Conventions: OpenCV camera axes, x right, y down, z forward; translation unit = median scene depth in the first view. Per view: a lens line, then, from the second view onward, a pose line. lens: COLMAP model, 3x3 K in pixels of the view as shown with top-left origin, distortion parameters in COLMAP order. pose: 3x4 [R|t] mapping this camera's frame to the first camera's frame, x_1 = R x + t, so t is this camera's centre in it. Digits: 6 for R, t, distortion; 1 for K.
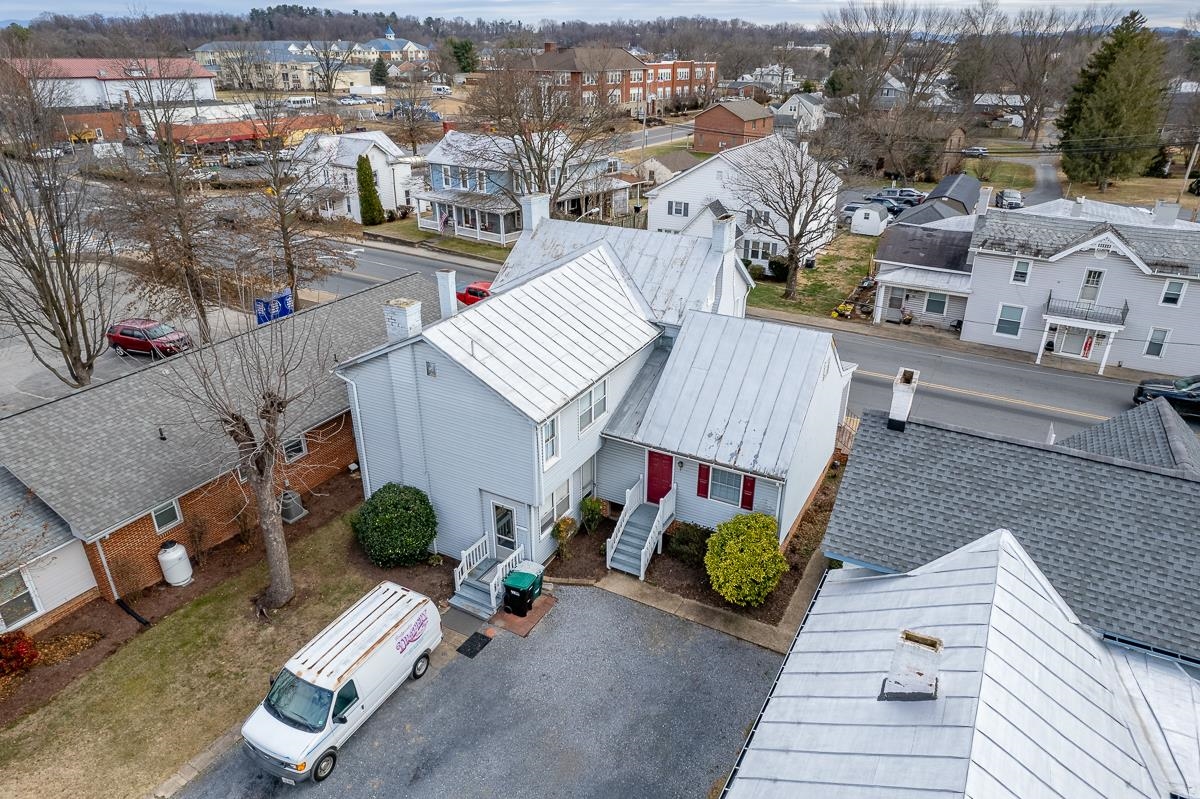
lens RADIAL K [[769.5, 0, 600.0], [0, 769.5, 399.5], [0, 0, 1]] dist [-0.081466, 0.071674]
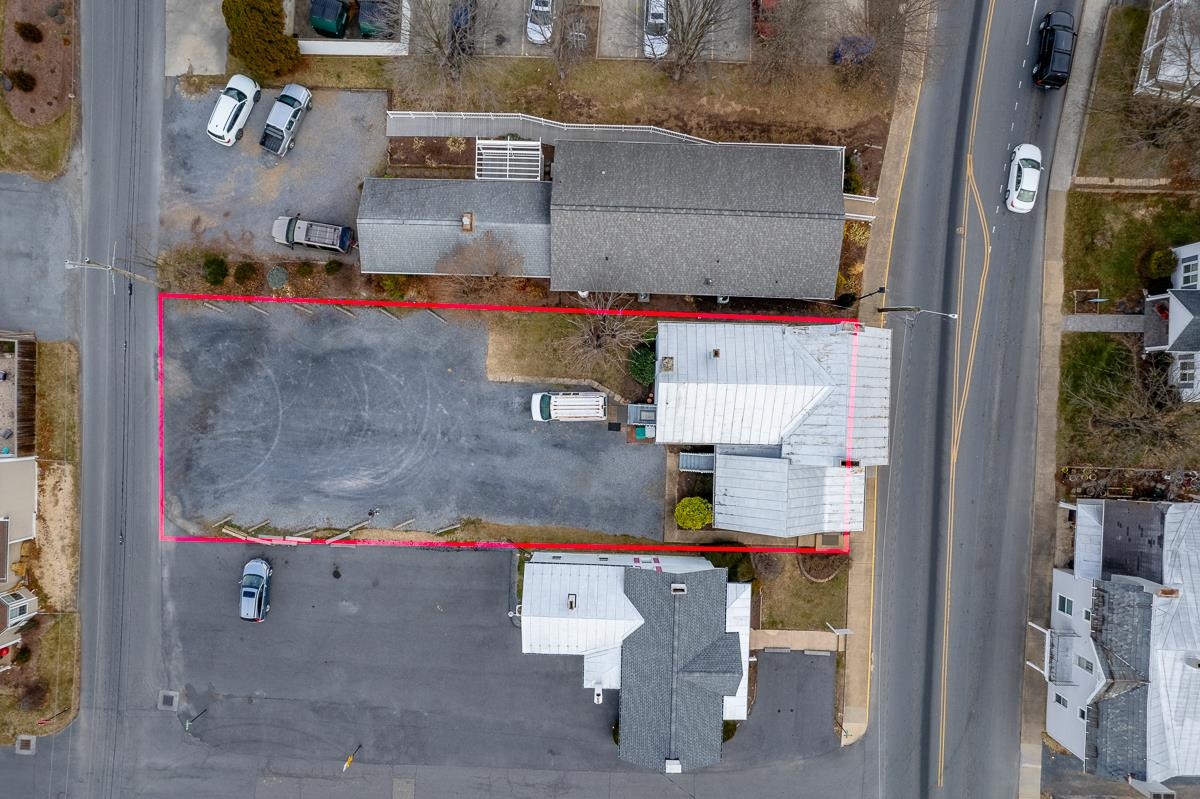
lens RADIAL K [[769.5, 0, 600.0], [0, 769.5, 399.5], [0, 0, 1]] dist [-0.081466, 0.071674]
pose [[0.458616, 0.888623, 0.004557, -0.247548], [-0.375602, 0.189195, 0.907264, -1.776951], [0.805354, -0.417797, 0.420536, -0.071379]]
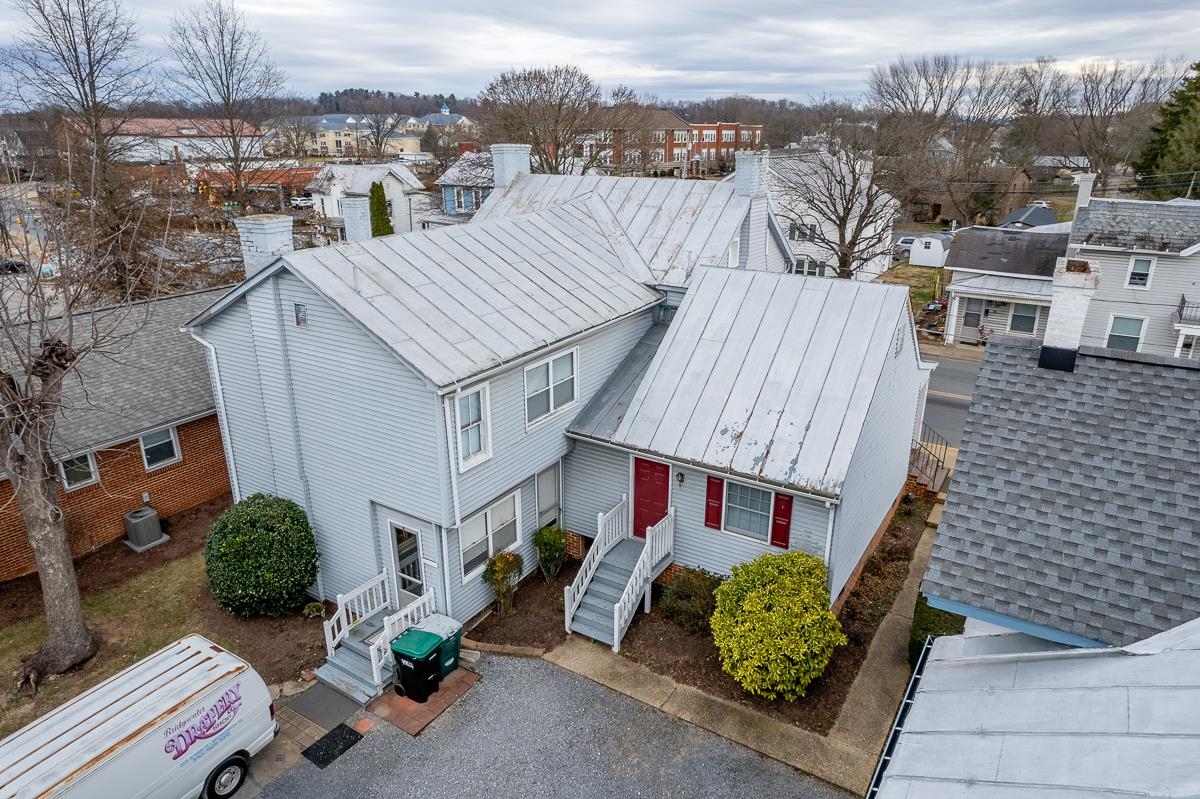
lens RADIAL K [[769.5, 0, 600.0], [0, 769.5, 399.5], [0, 0, 1]] dist [-0.081466, 0.071674]
pose [[0.998004, 0.018263, -0.060451, 0.075270], [-0.023929, 0.995248, -0.094381, 0.082771], [0.058441, 0.095639, 0.993699, 0.329641]]
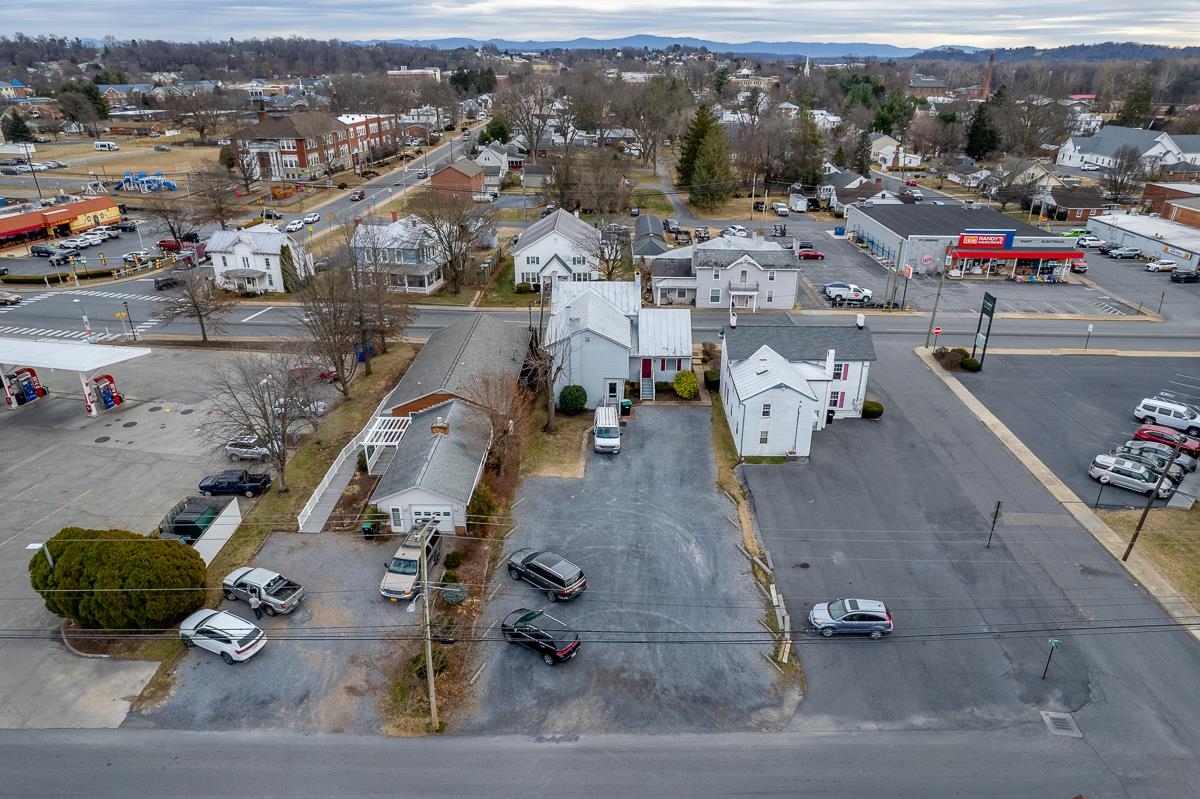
lens RADIAL K [[769.5, 0, 600.0], [0, 769.5, 399.5], [0, 0, 1]] dist [-0.081466, 0.071674]
pose [[0.883455, -0.194433, 0.426266, -1.367090], [0.198414, 0.979474, 0.035547, 0.084371], [-0.424428, 0.053173, 0.903899, -1.560513]]
